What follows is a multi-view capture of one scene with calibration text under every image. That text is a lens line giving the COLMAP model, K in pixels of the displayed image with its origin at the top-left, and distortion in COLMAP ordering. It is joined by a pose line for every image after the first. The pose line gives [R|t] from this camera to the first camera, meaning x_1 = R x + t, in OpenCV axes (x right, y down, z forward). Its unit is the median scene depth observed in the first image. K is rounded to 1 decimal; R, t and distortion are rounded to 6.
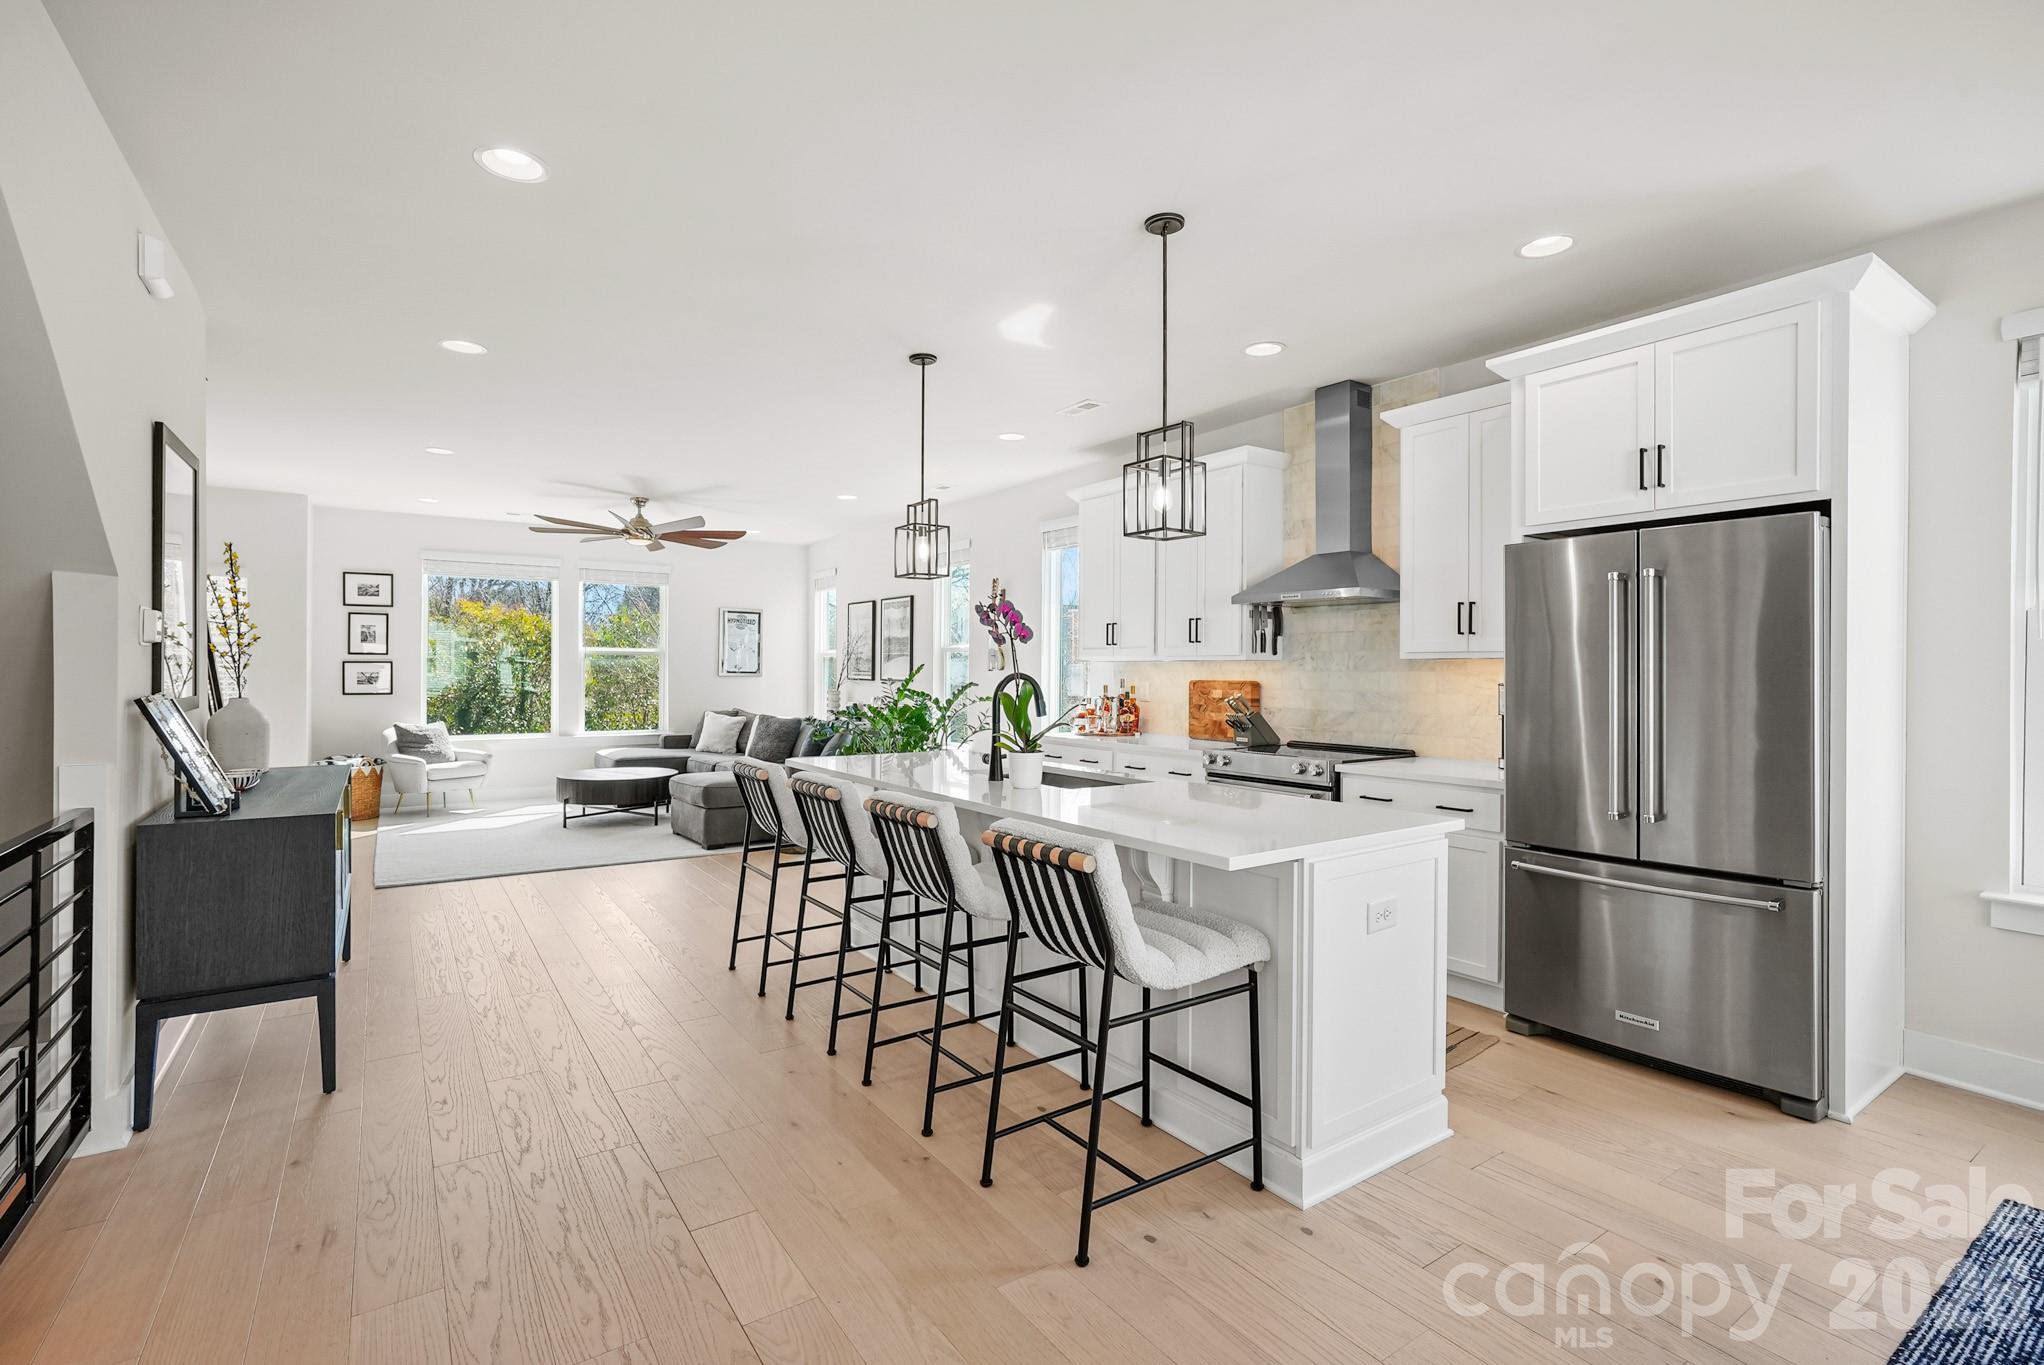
lens RADIAL K [[950.1, 0, 1009.5], [0, 950.1, 672.9], [0, 0, 1]] dist [-0.038623, 0.020071]
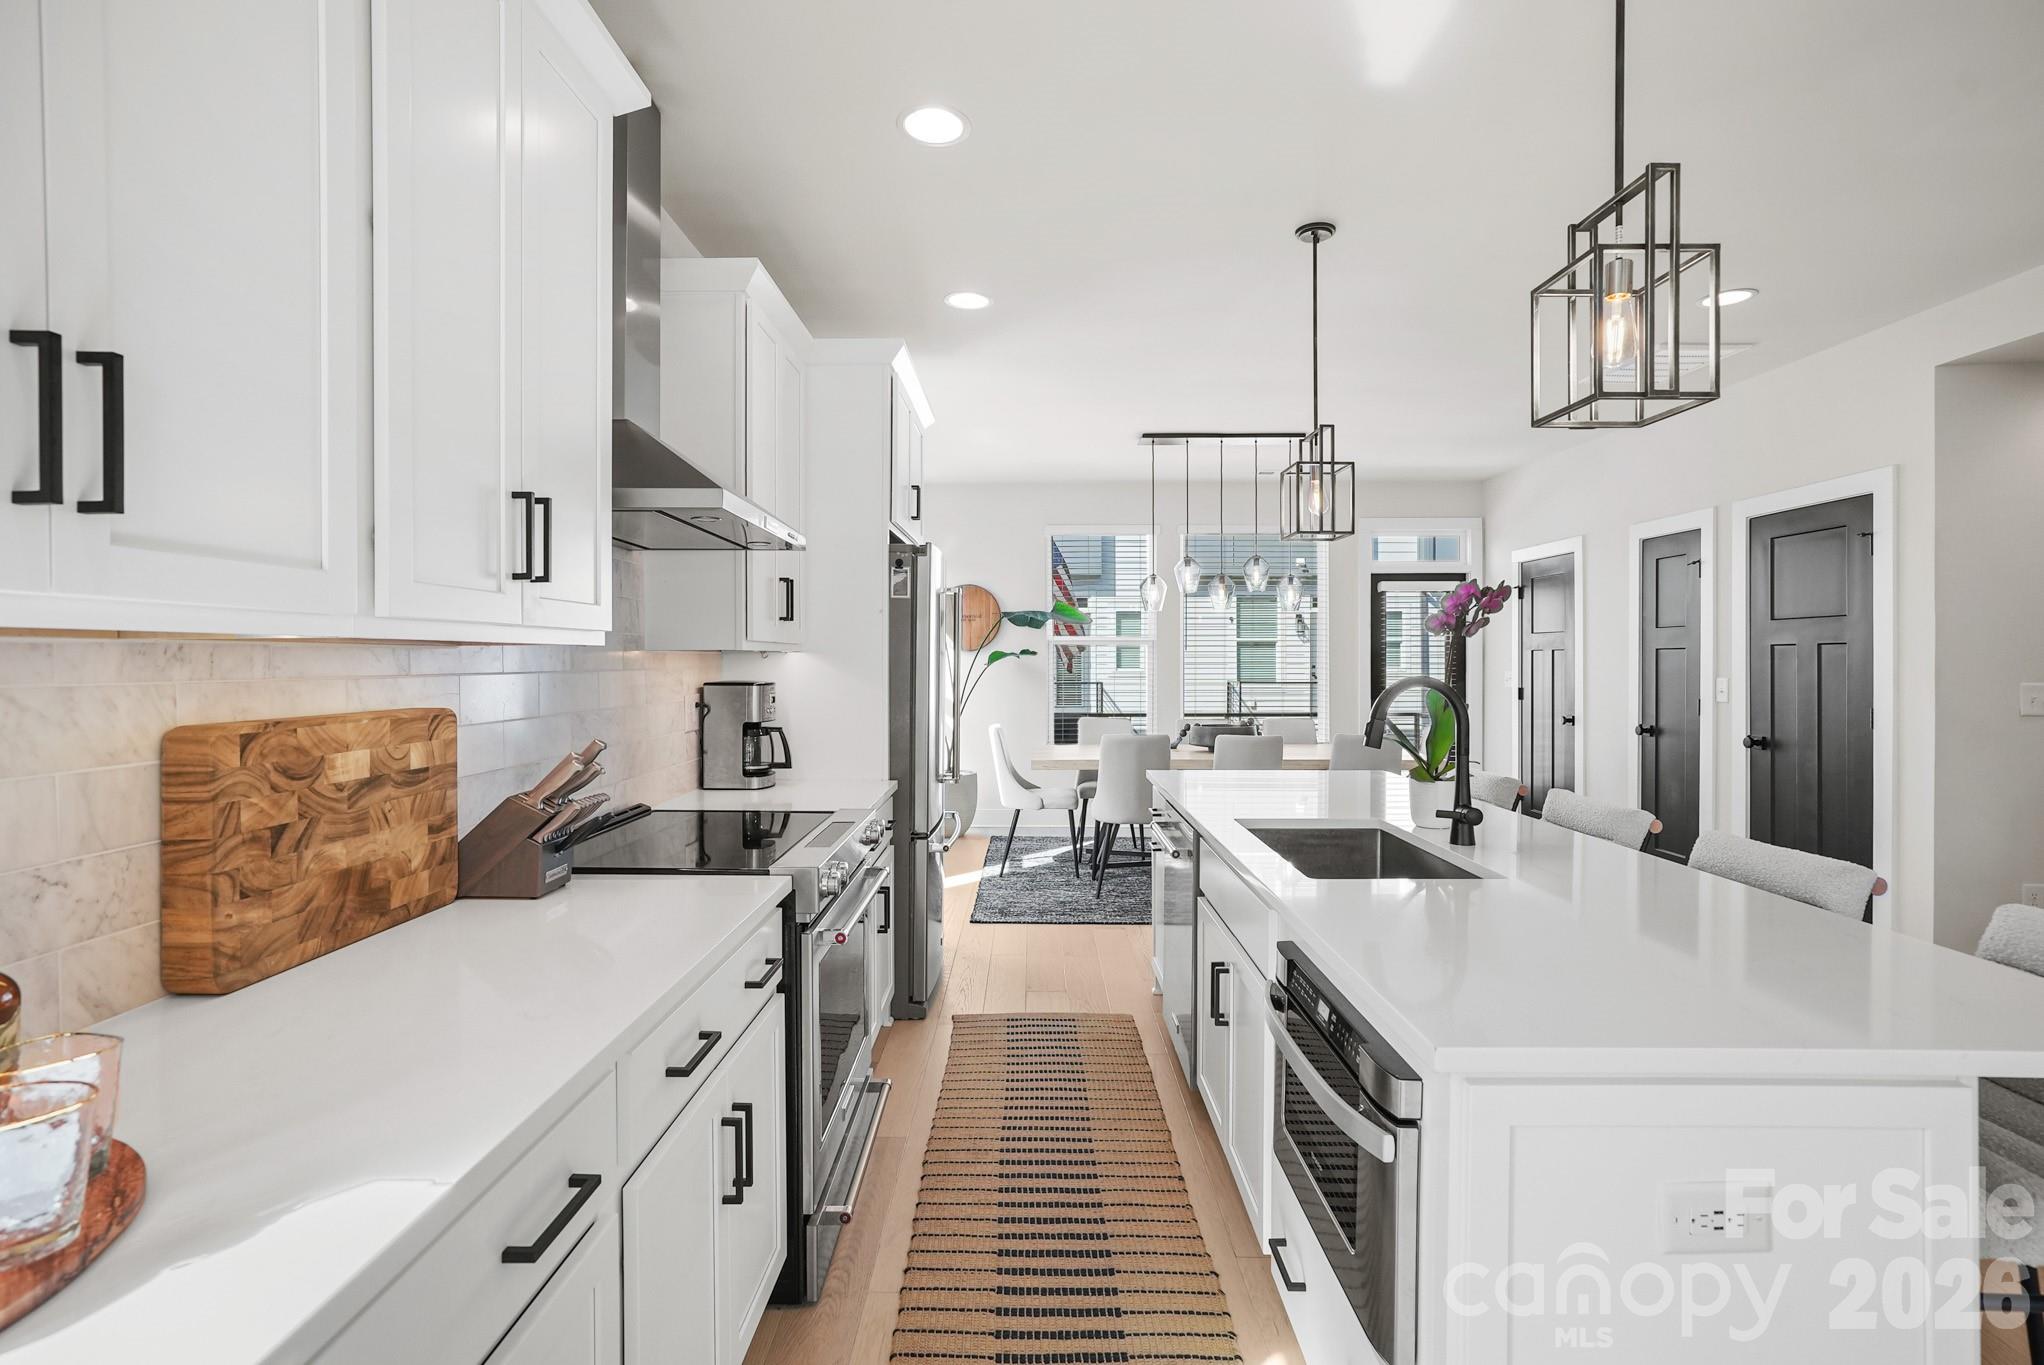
lens RADIAL K [[950.1, 0, 1015.8], [0, 950.1, 668.7], [0, 0, 1]] dist [-0.038623, 0.020071]
pose [[-0.823772, -0.010084, 0.566832, -0.063442], [-0.002691, 0.999900, 0.013877, -0.006979], [-0.566916, 0.009906, -0.823716, 0.846752]]
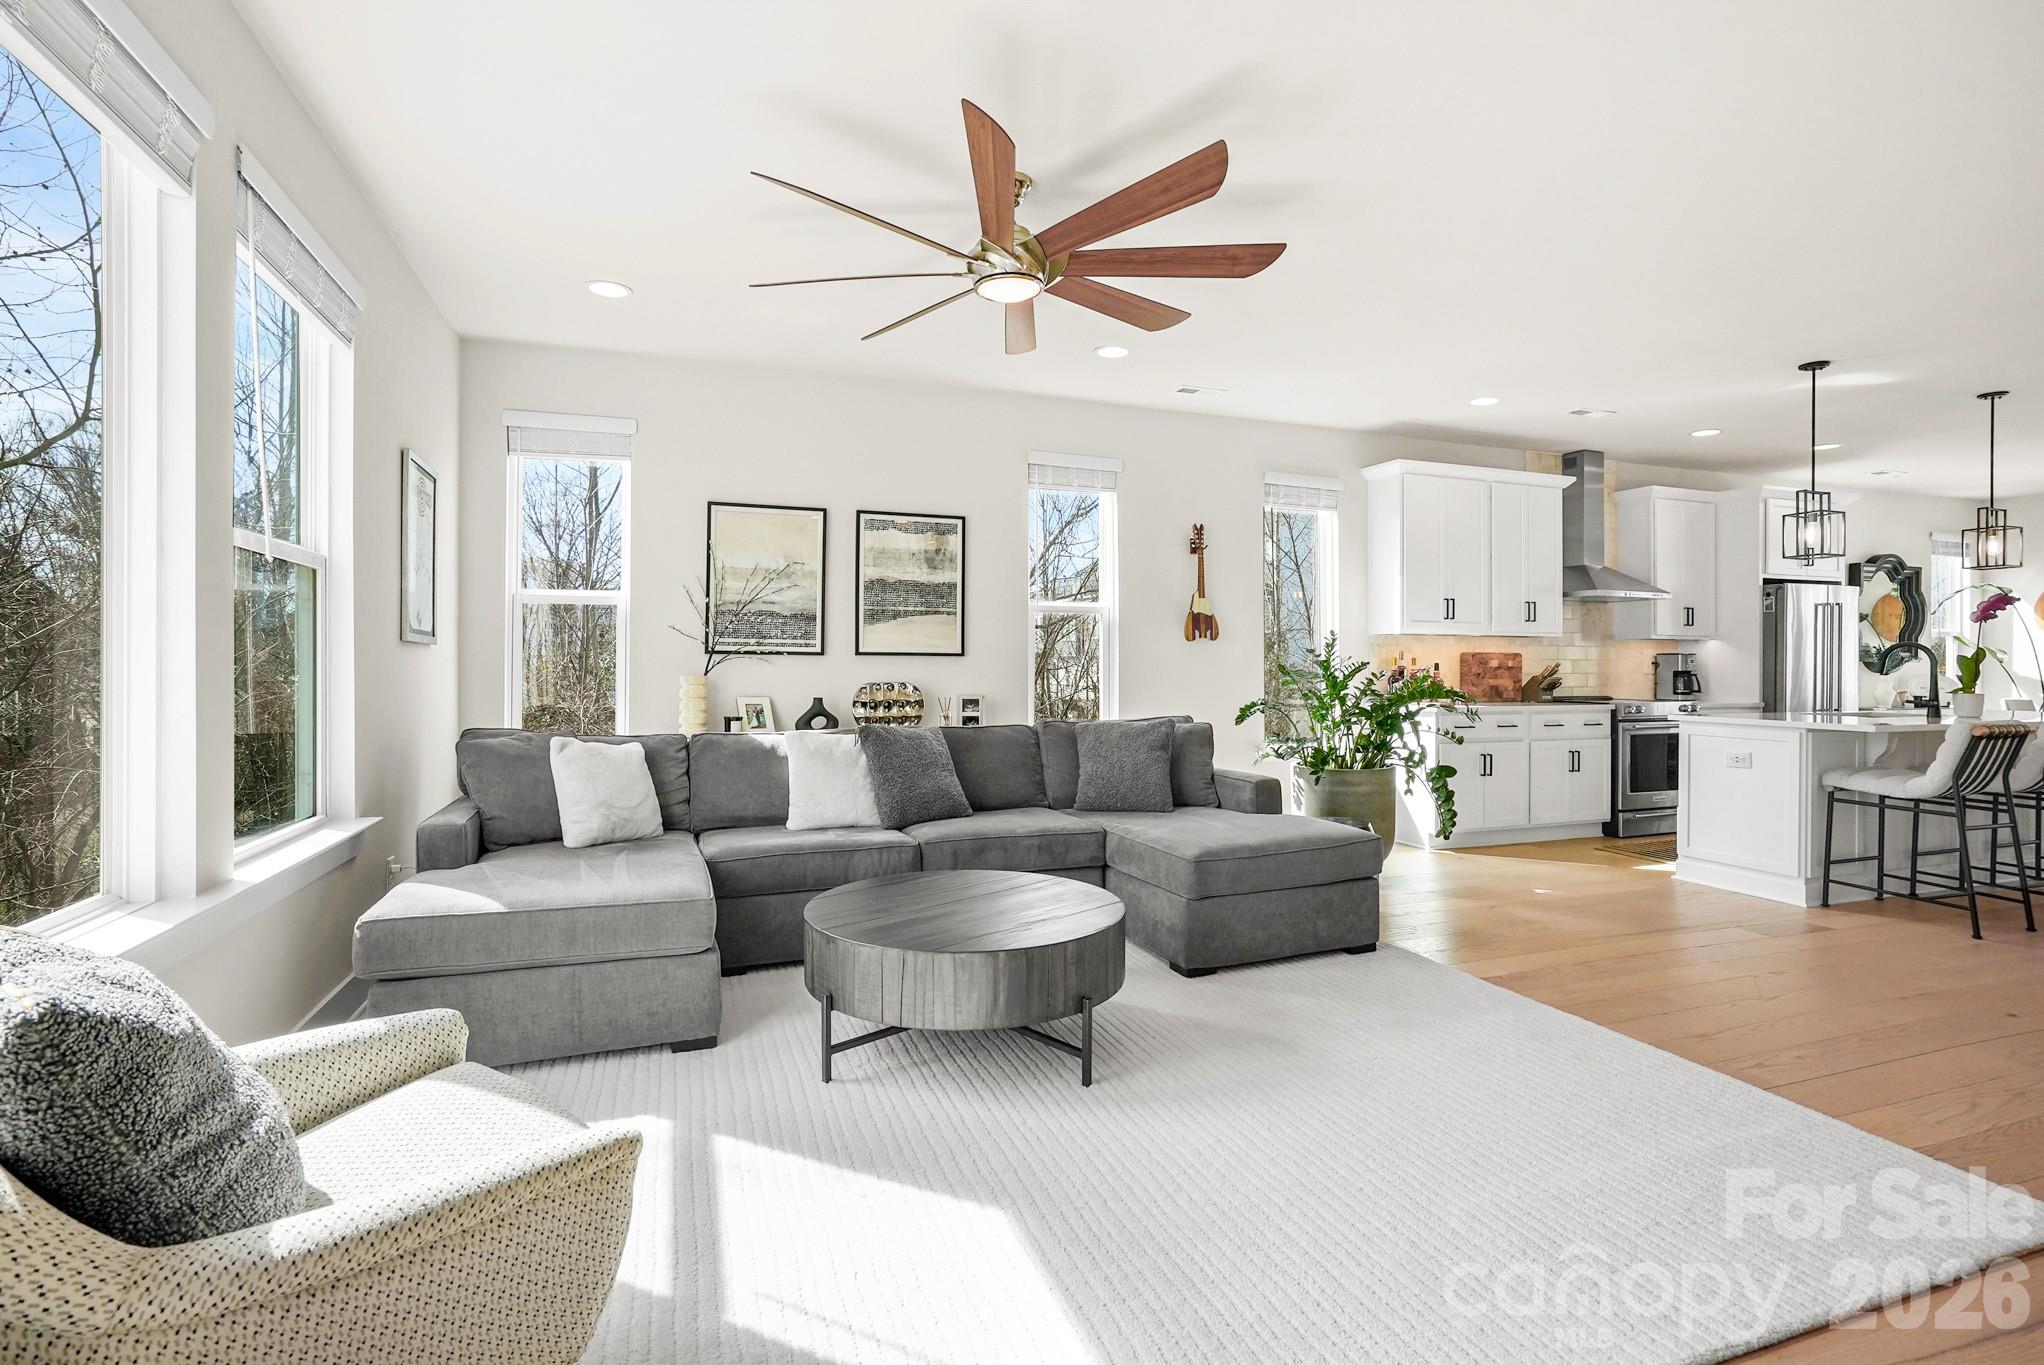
lens RADIAL K [[950.1, 0, 1003.6], [0, 950.1, 663.4], [0, 0, 1]] dist [-0.038623, 0.020071]
pose [[0.242960, -0.001387, 0.970035, -0.854191], [-0.001442, 0.999997, 0.001791, 0.015802], [-0.970035, -0.001834, 0.242957, 1.007051]]
